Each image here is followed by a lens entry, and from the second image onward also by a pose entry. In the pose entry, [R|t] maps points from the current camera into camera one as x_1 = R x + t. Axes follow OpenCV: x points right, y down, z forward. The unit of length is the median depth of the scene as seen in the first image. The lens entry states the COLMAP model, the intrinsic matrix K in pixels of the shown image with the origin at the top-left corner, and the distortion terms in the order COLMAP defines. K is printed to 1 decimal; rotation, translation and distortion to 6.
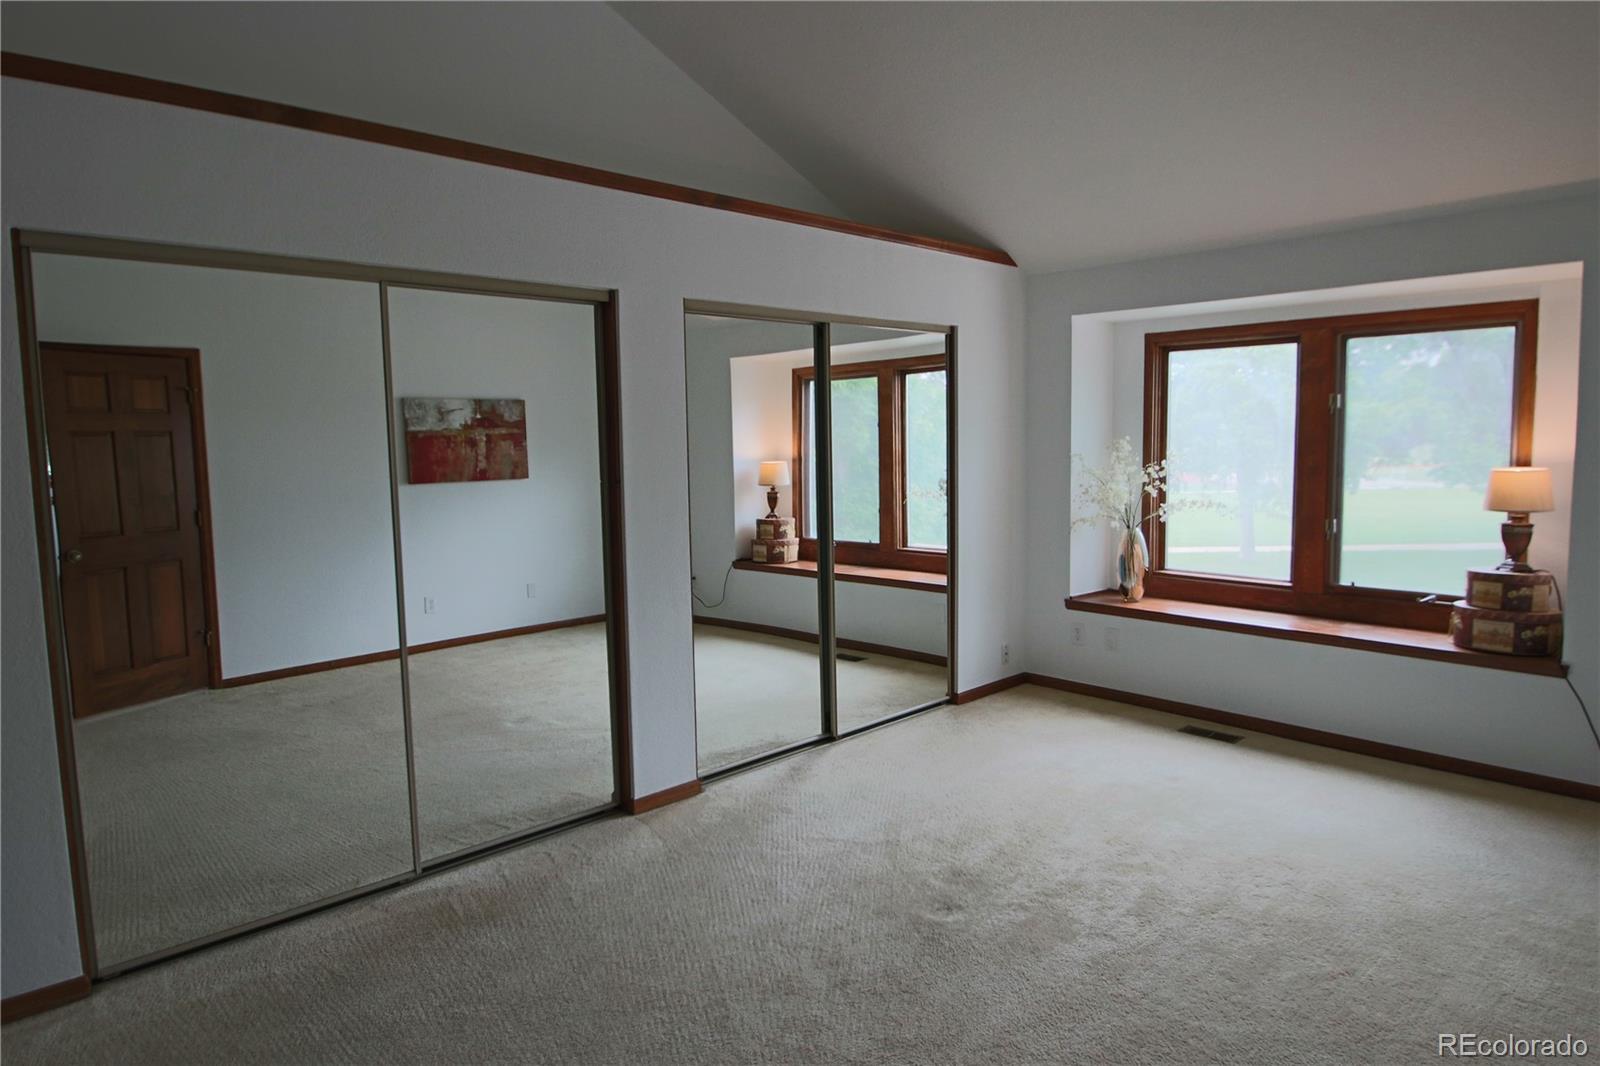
lens RADIAL K [[952.5, 0, 800.0], [0, 952.5, 533.0], [0, 0, 1]] dist [0.000120, -0.000104]
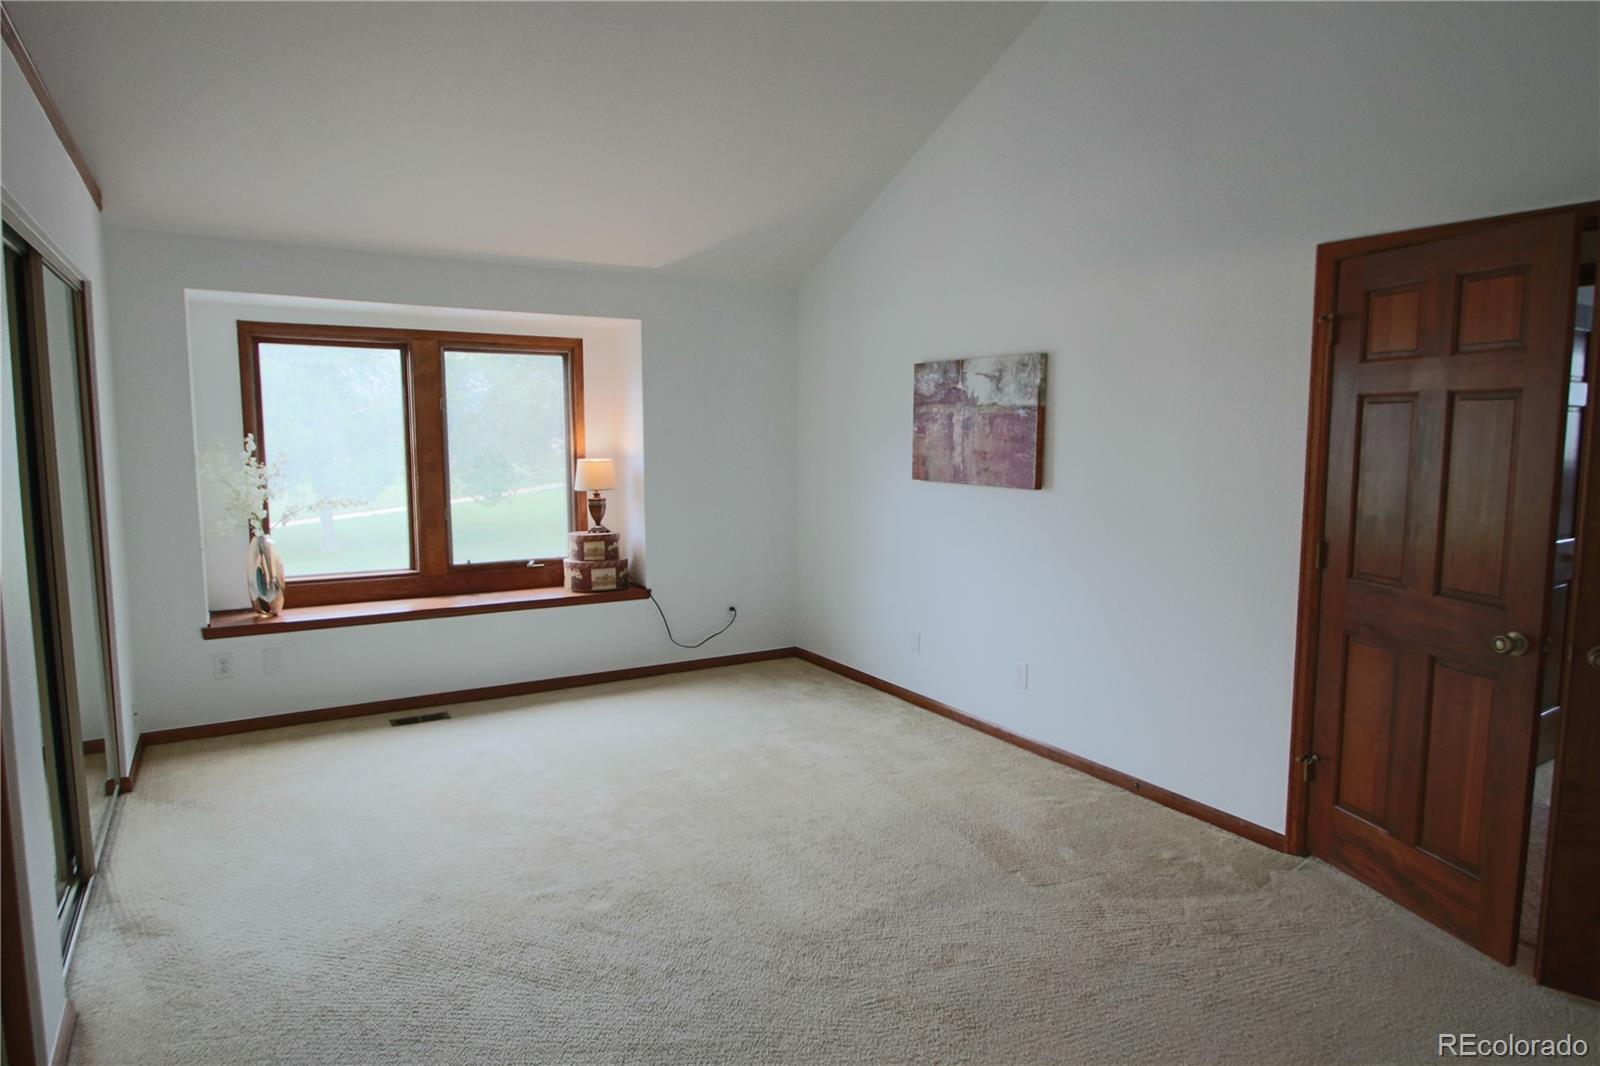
lens RADIAL K [[952.5, 0, 800.0], [0, 952.5, 533.0], [0, 0, 1]] dist [0.000120, -0.000104]
pose [[0.208707, -0.096467, 0.973209, -0.480121], [0.090947, 0.992725, 0.078898, -0.037122], [-0.973740, 0.072044, 0.215962, 0.346393]]
